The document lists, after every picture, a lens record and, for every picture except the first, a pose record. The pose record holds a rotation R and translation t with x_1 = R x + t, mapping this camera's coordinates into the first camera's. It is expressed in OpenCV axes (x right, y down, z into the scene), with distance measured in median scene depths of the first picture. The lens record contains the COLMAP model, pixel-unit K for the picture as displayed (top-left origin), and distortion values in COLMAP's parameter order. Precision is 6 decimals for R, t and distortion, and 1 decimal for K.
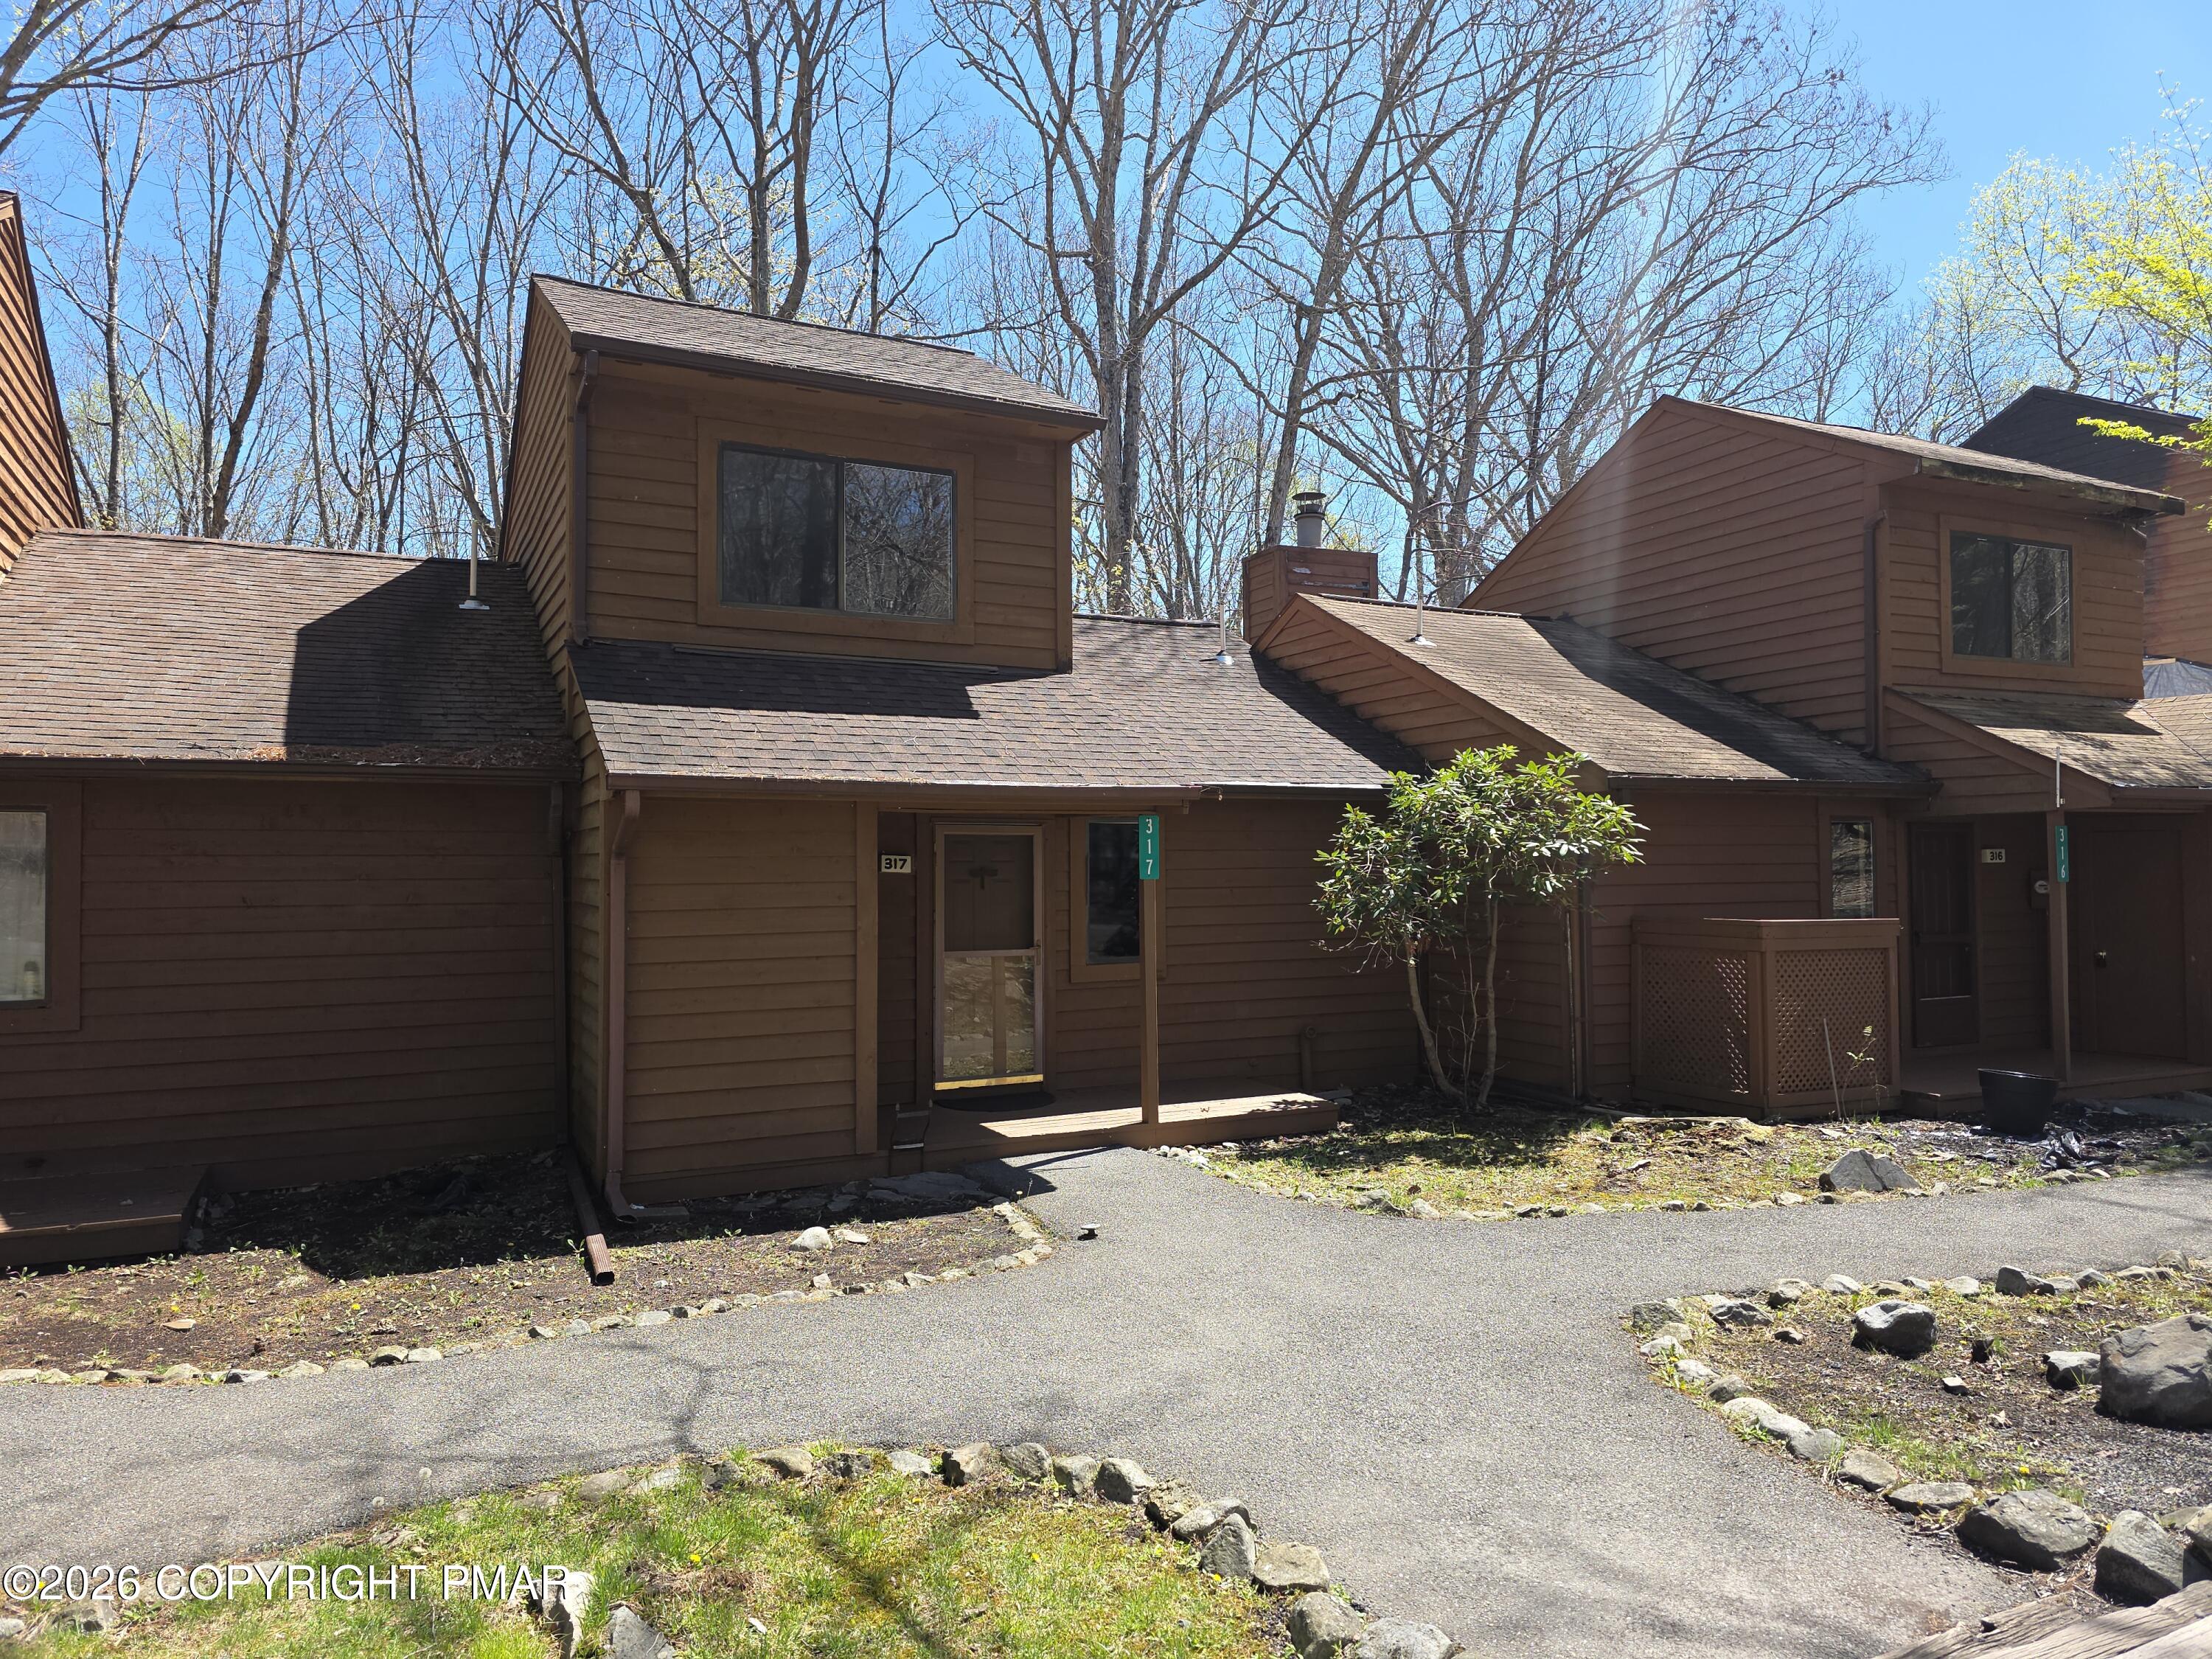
lens RADIAL K [[1473.0, 0, 1103.5], [0, 1473.0, 833.0], [0, 0, 1]] dist [0.047844, -0.040977]
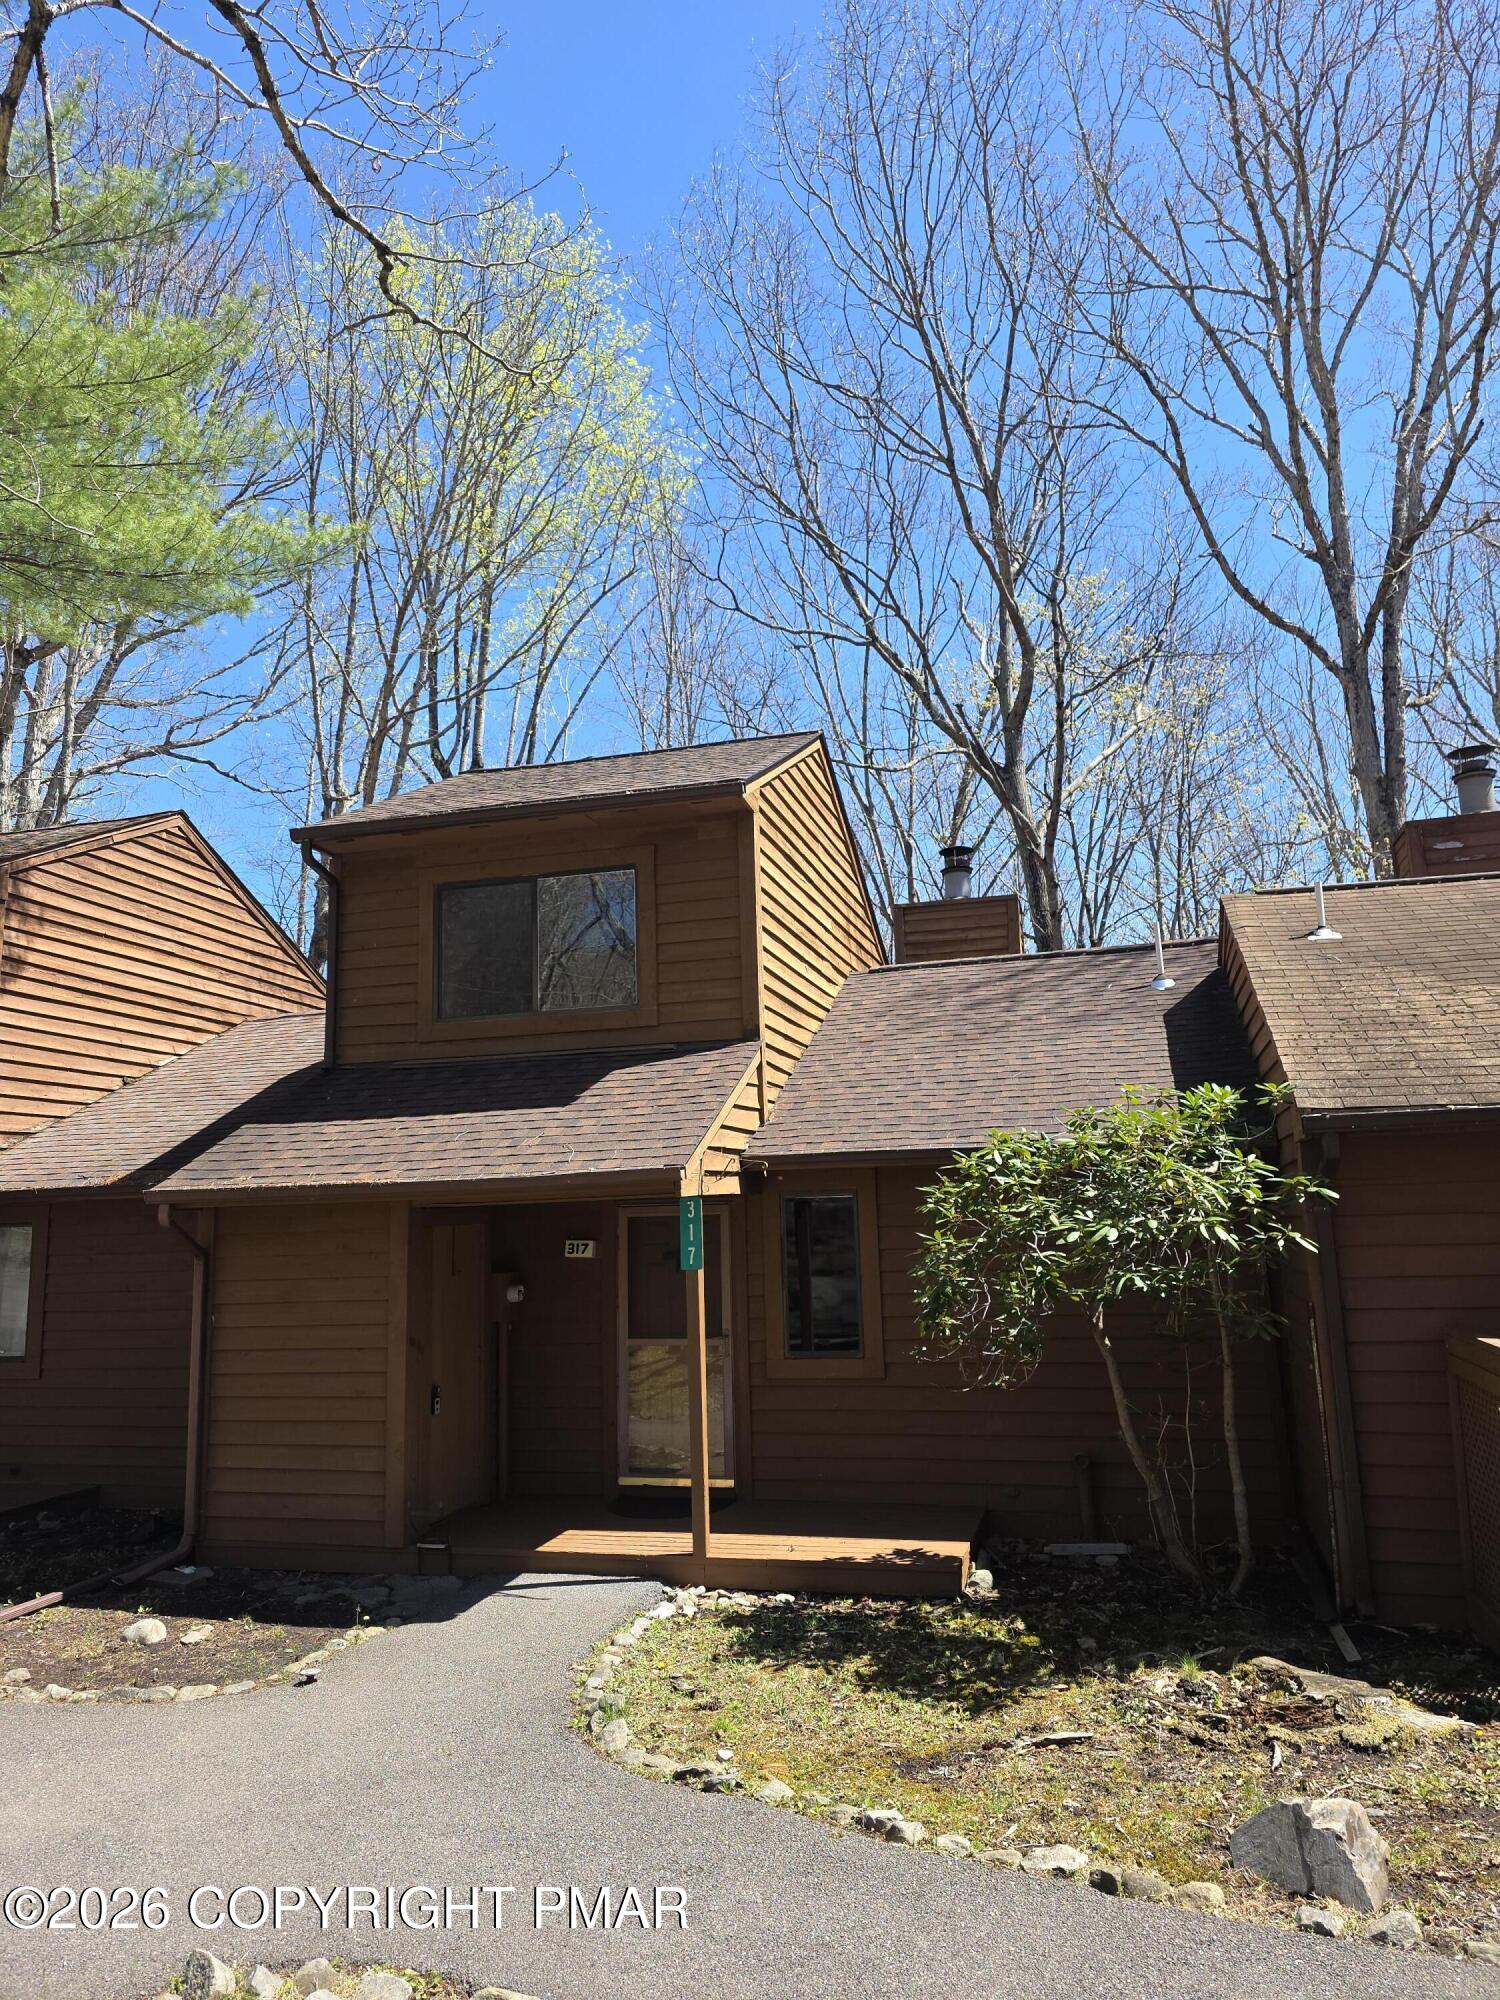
lens RADIAL K [[1331.8, 0, 748.3], [0, 1331.8, 997.2], [0, 0, 1]] dist [0.047844, -0.040977]
pose [[0.725080, -0.130902, -0.676109, 0.610693], [0.042413, 0.988393, -0.145878, -0.012103], [0.687357, 0.077097, 0.722216, 0.407839]]
